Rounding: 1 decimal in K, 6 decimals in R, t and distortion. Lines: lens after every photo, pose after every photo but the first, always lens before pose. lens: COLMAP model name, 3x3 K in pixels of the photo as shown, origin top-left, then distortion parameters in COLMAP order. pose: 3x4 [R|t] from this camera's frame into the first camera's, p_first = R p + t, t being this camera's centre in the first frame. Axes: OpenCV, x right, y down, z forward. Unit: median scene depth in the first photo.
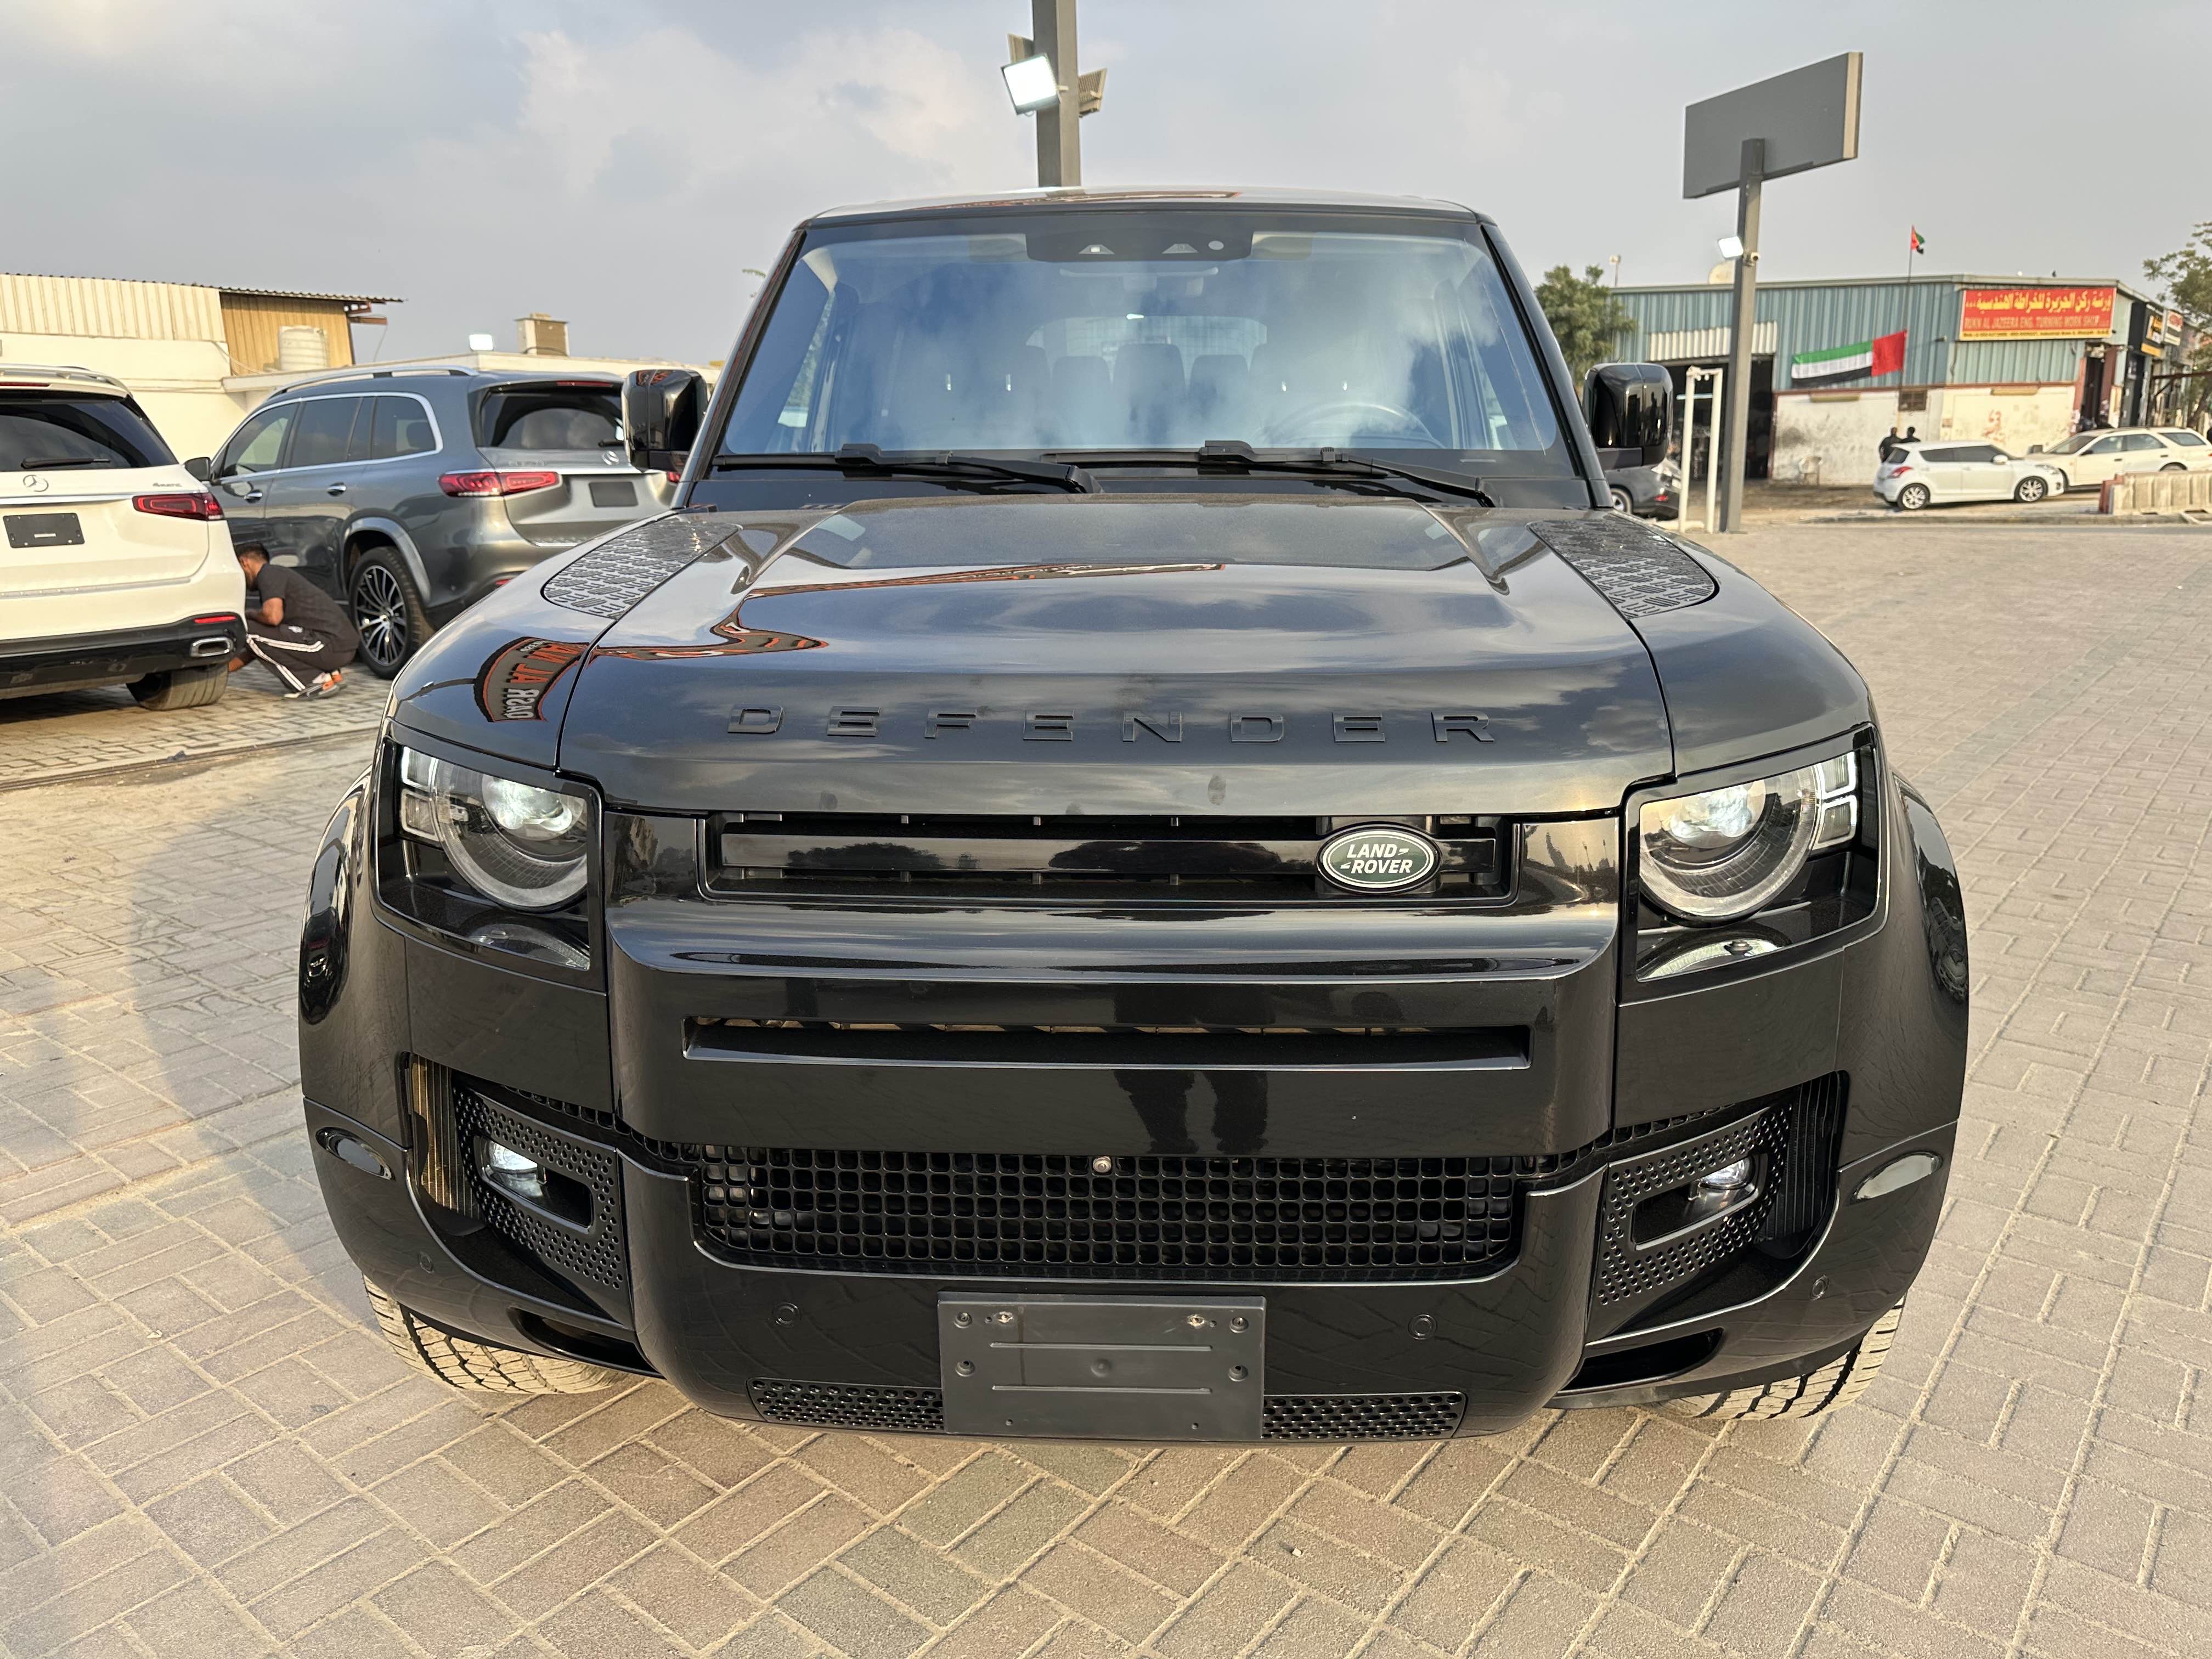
lens RADIAL K [[1589.7, 0, 1106.0], [0, 1589.7, 829.5], [0, 0, 1]] dist [-0.009223, -0.005564]
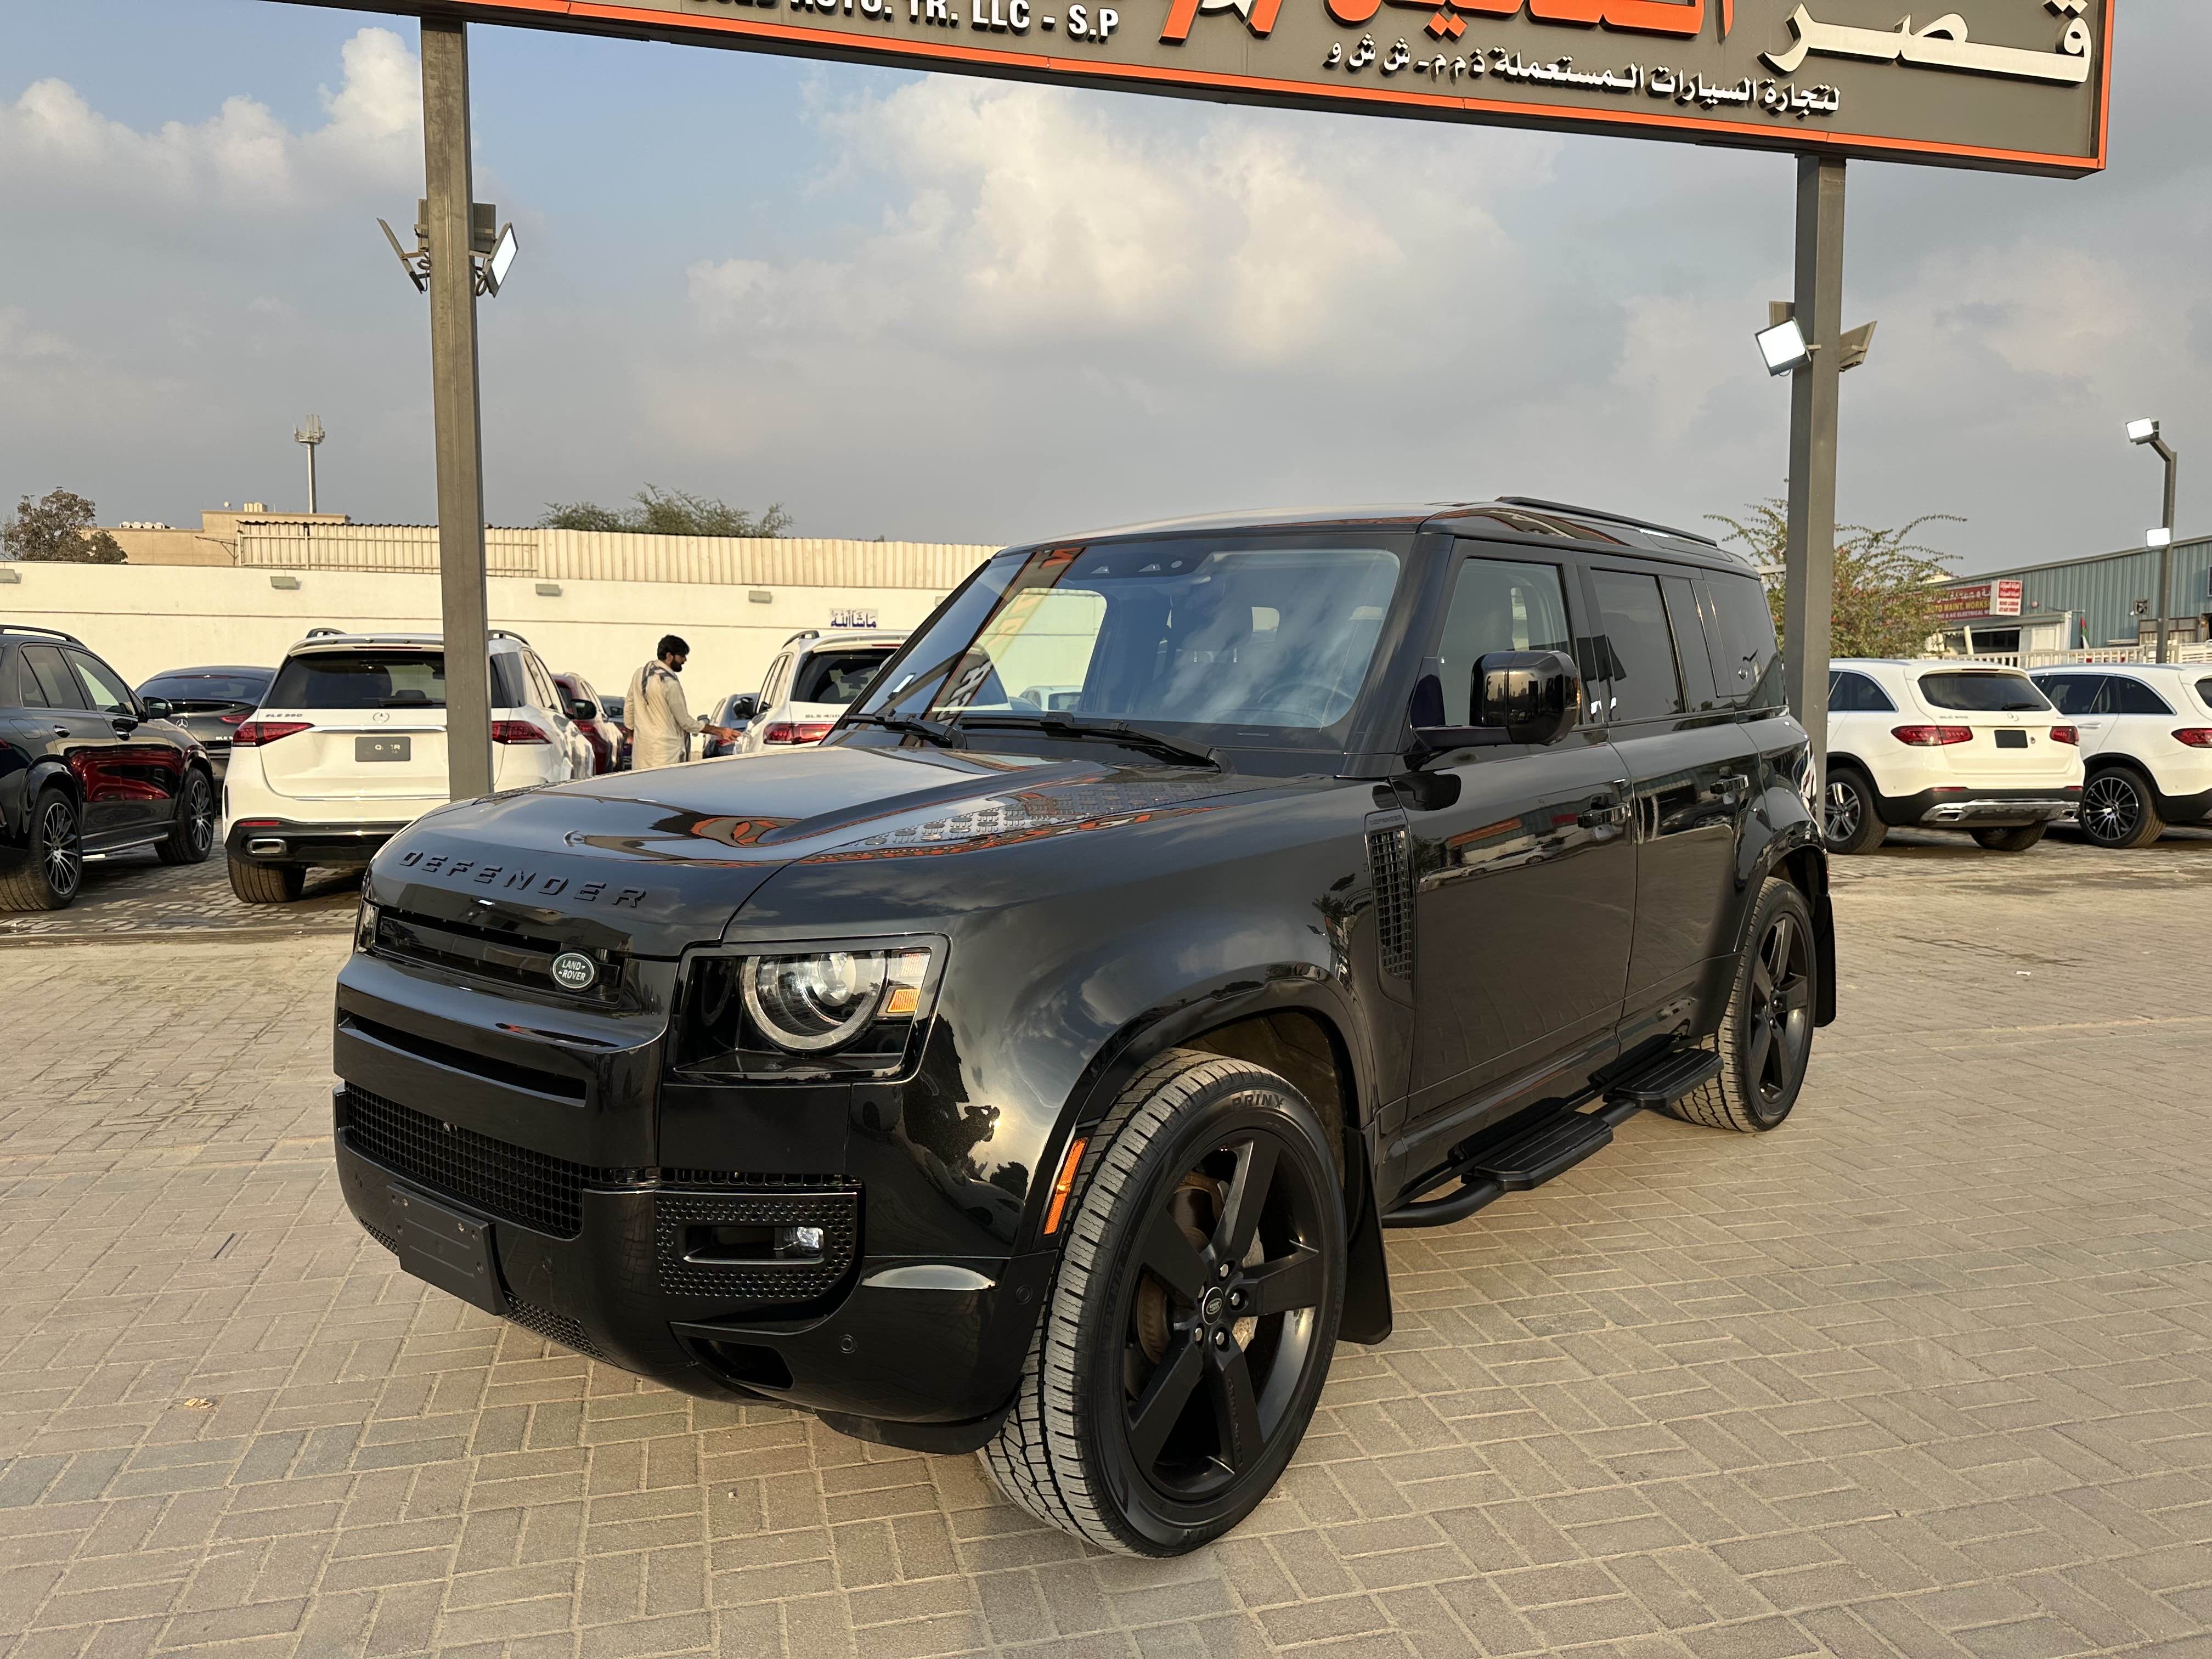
lens RADIAL K [[1589.7, 0, 1106.0], [0, 1589.7, 829.5], [0, 0, 1]] dist [-0.009223, -0.005564]
pose [[0.800892, 0.077867, -0.593725, 0.229903], [-0.159237, 0.983504, -0.085814, -0.008455], [0.577249, 0.163271, 0.800079, -0.013791]]
